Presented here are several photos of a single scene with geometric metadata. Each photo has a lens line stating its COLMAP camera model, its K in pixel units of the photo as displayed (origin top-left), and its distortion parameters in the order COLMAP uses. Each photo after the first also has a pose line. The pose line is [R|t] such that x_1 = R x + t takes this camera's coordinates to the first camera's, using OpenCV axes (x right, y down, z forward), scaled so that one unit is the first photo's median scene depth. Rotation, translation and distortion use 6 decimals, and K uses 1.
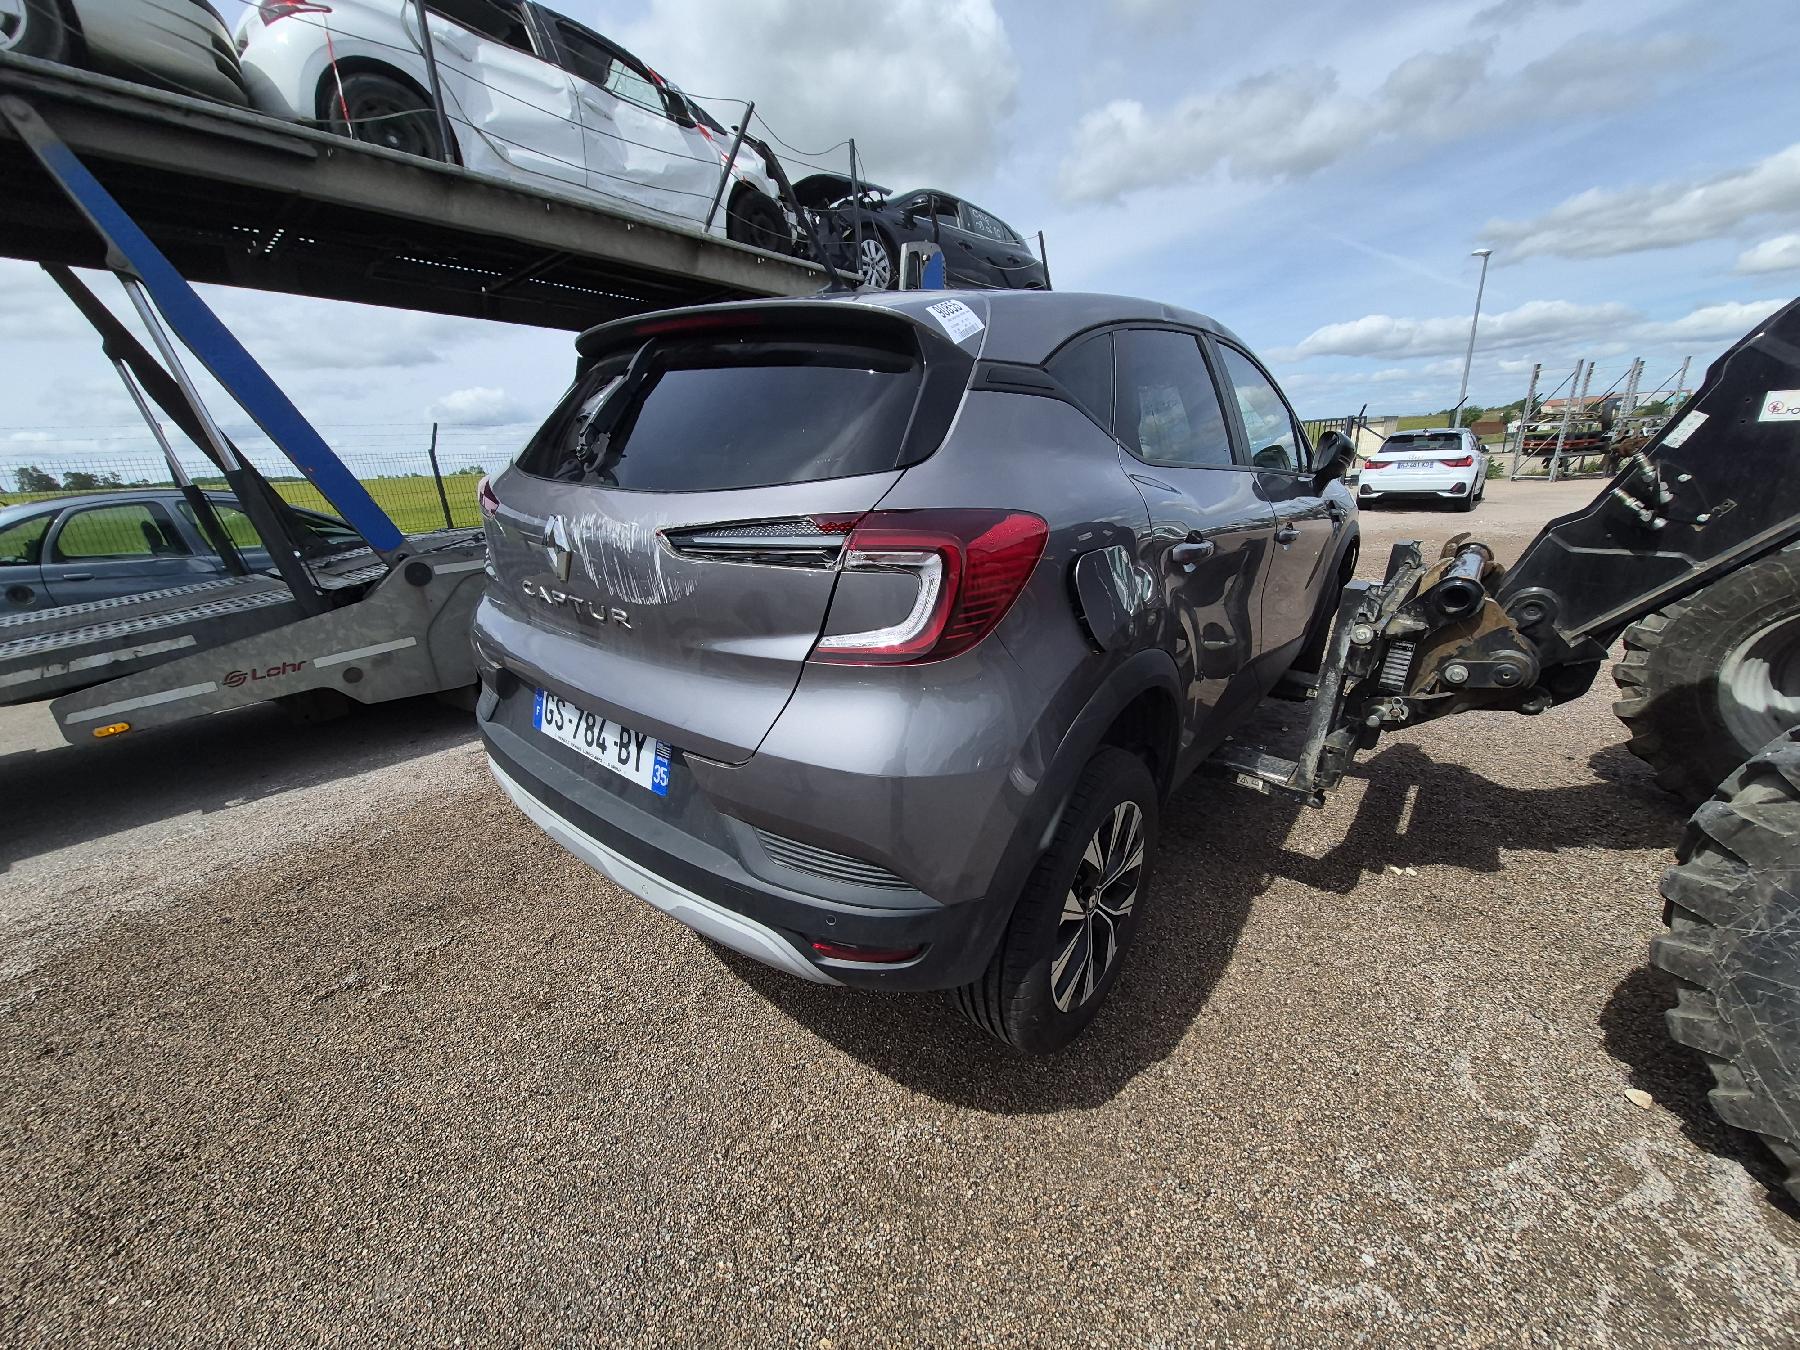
lens RADIAL K [[722.7, 0, 897.5], [0, 722.7, 680.5], [0, 0, 1]] dist [0.007205, -0.002309]
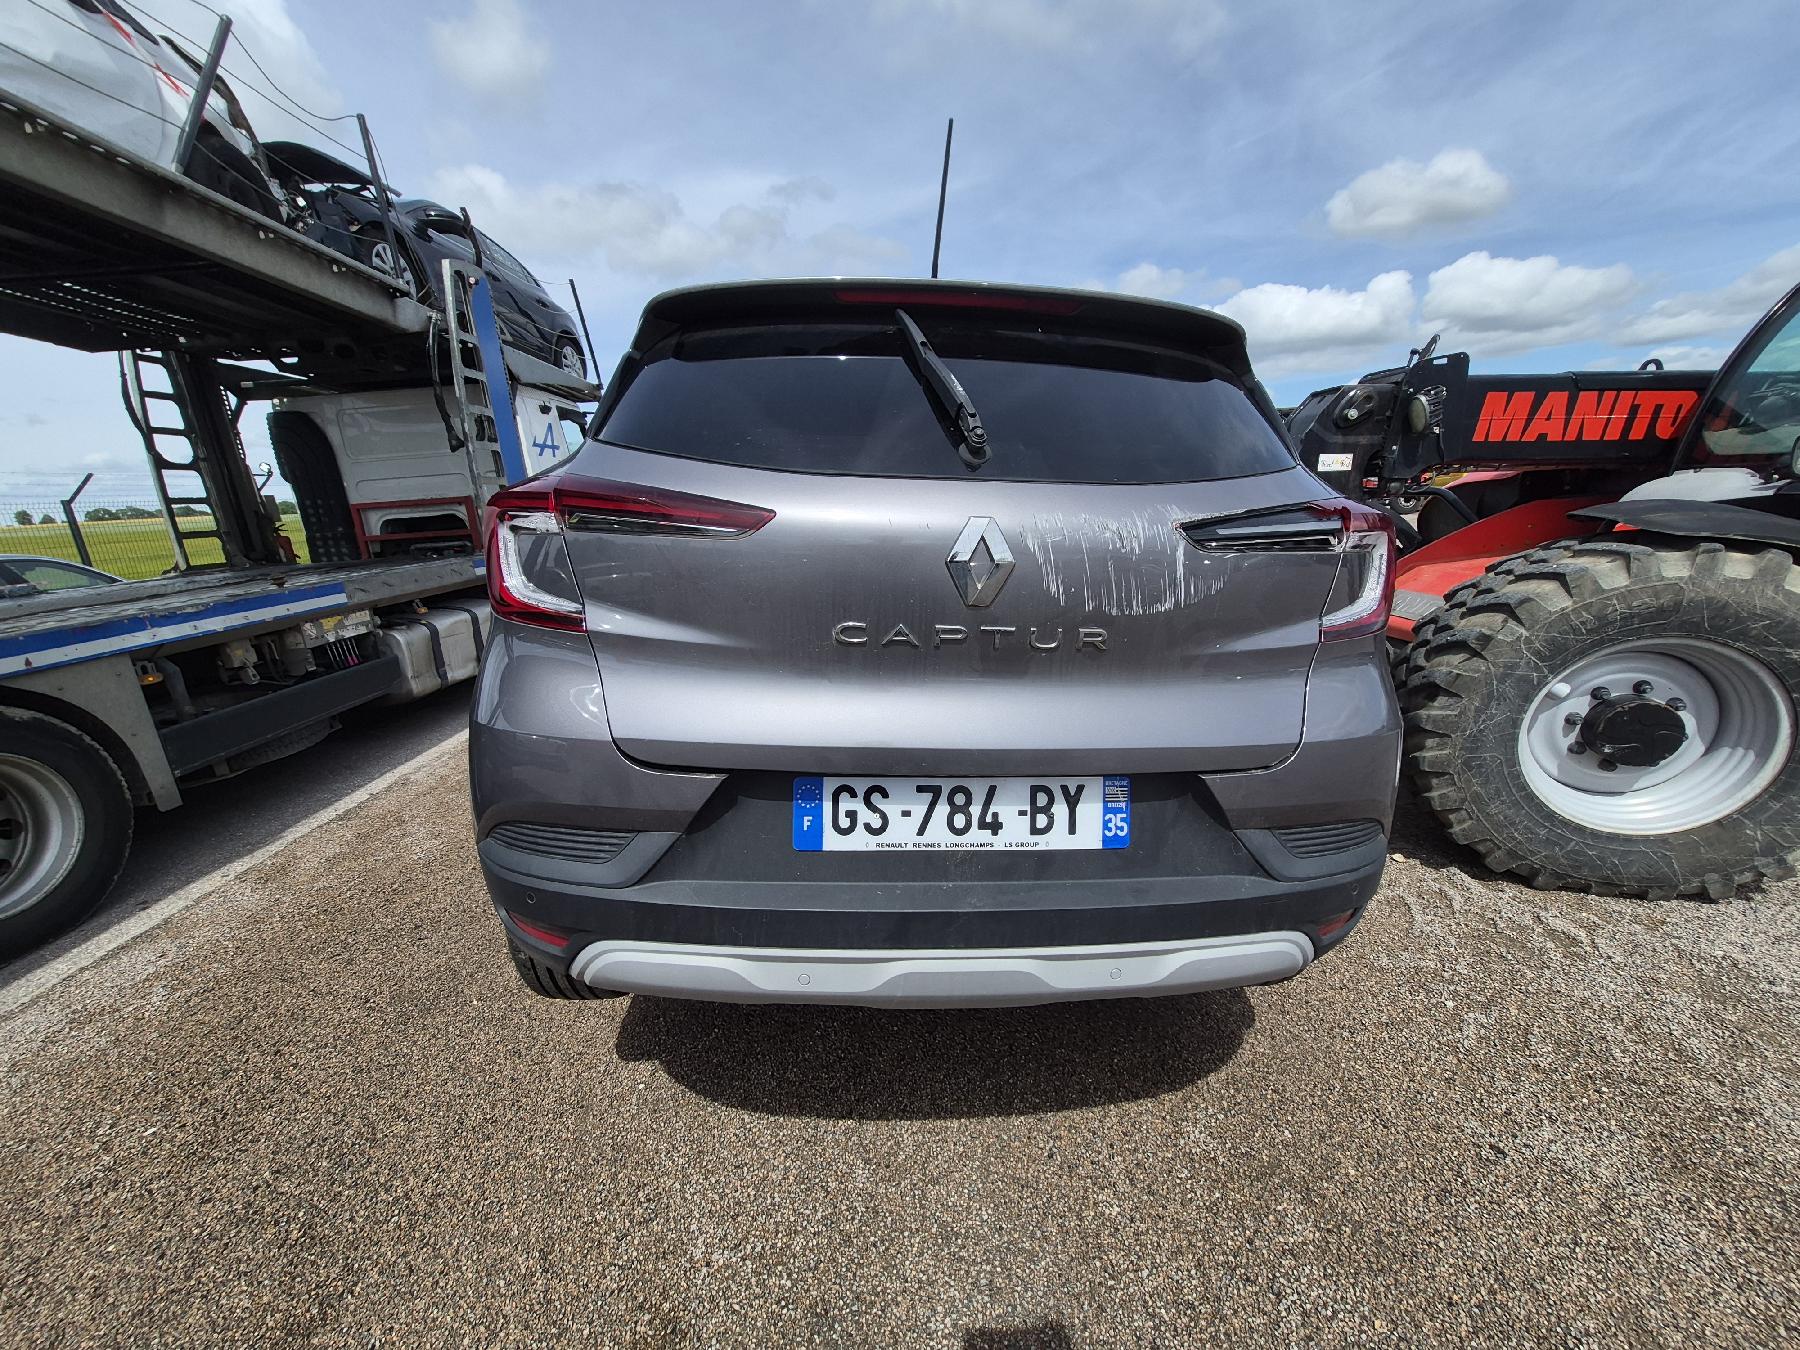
lens RADIAL K [[722.7, 0, 899.8], [0, 722.7, 672.4], [0, 0, 1]] dist [0.007205, -0.002309]
pose [[0.743600, -0.144489, 0.652826, -0.397436], [0.205792, 0.978433, -0.017851, -0.028667], [-0.636167, 0.147620, 0.757297, 0.197138]]
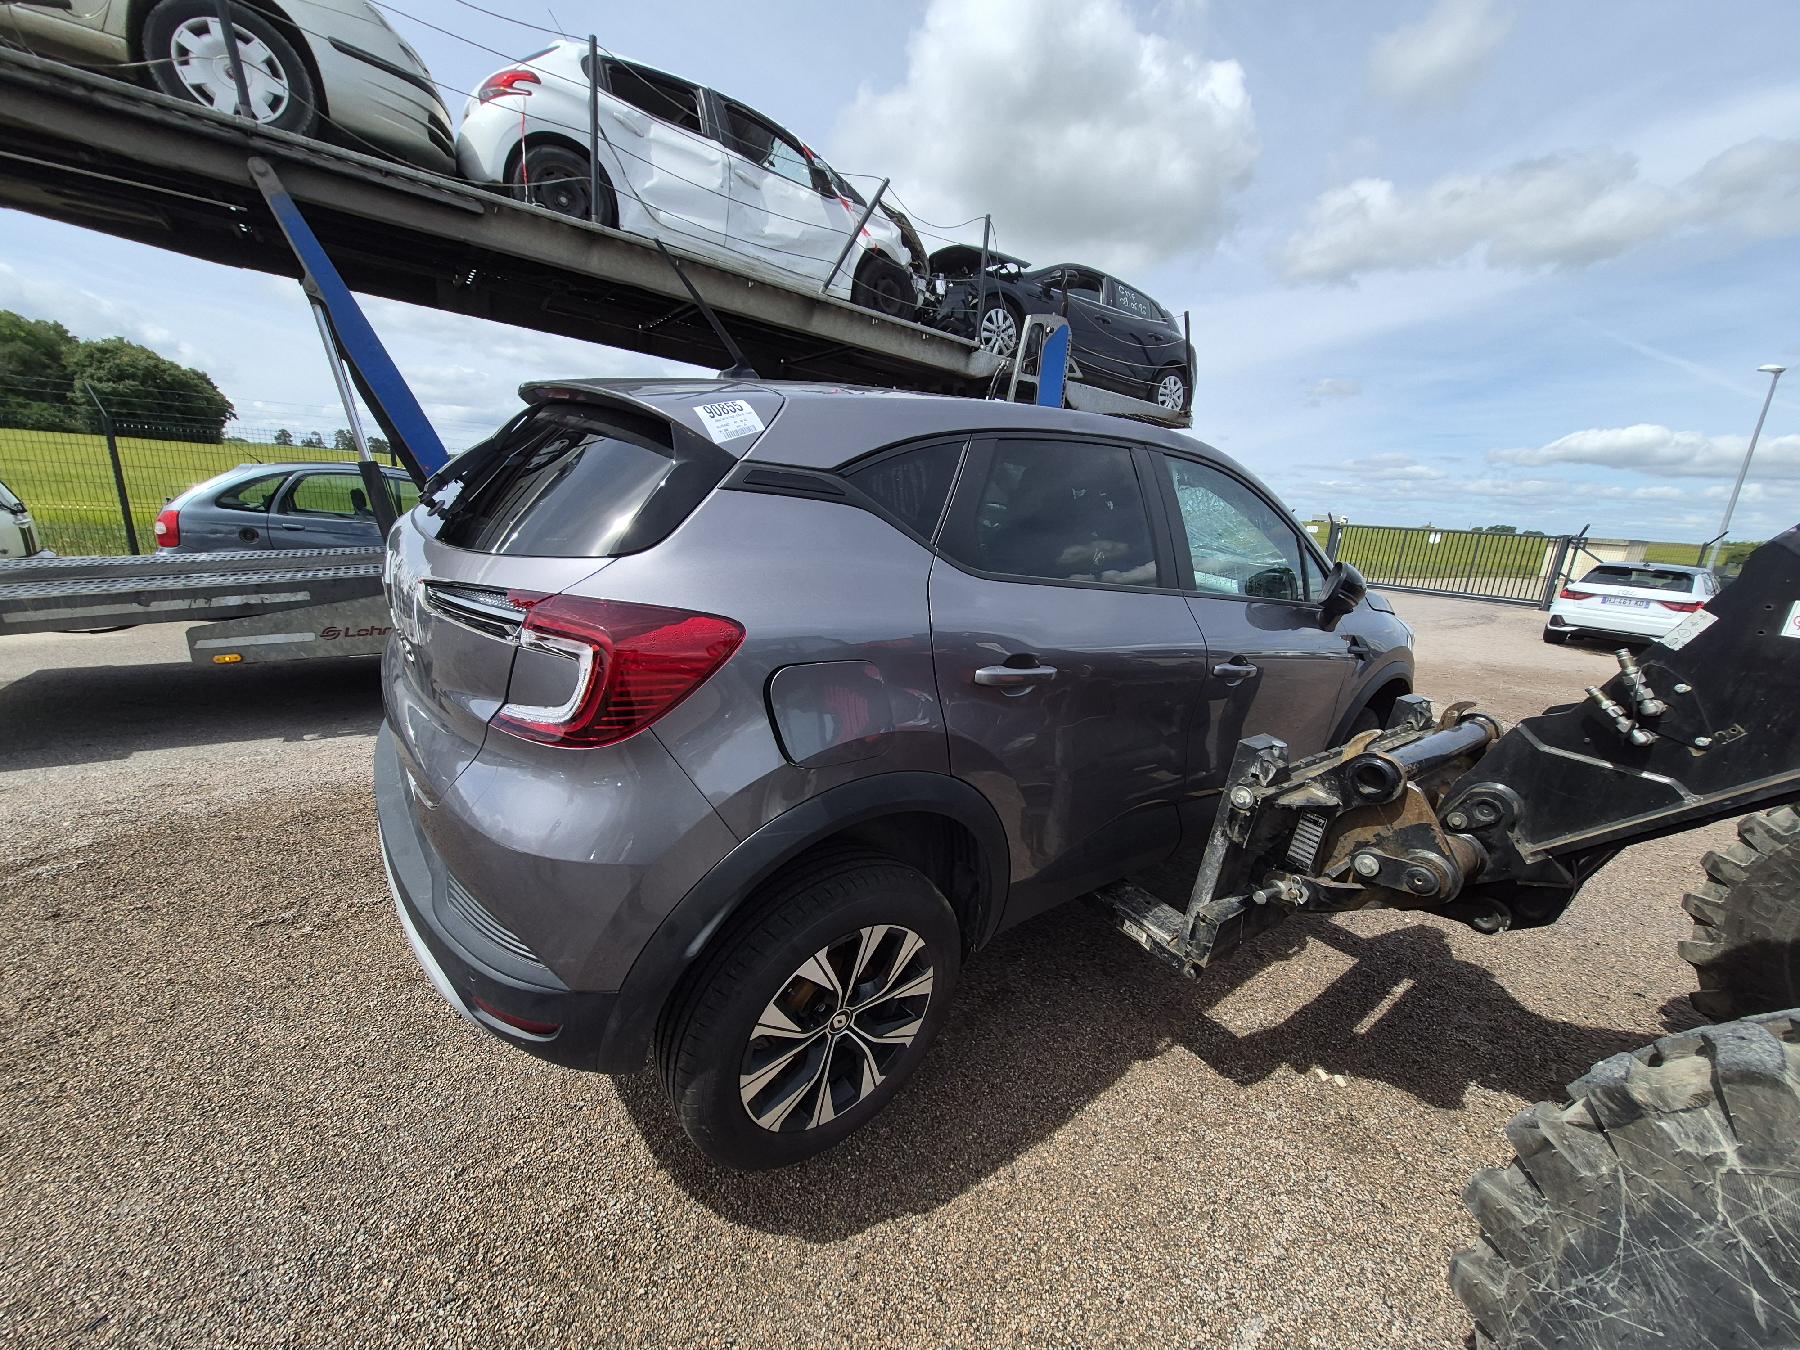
lens RADIAL K [[722.7, 0, 895.6], [0, 722.7, 675.4], [0, 0, 1]] dist [0.007205, -0.002309]
pose [[0.965865, 0.172105, -0.193612, 0.208561], [-0.183870, 0.981947, -0.044397, -0.051724], [0.182476, 0.078481, 0.980073, 0.022909]]
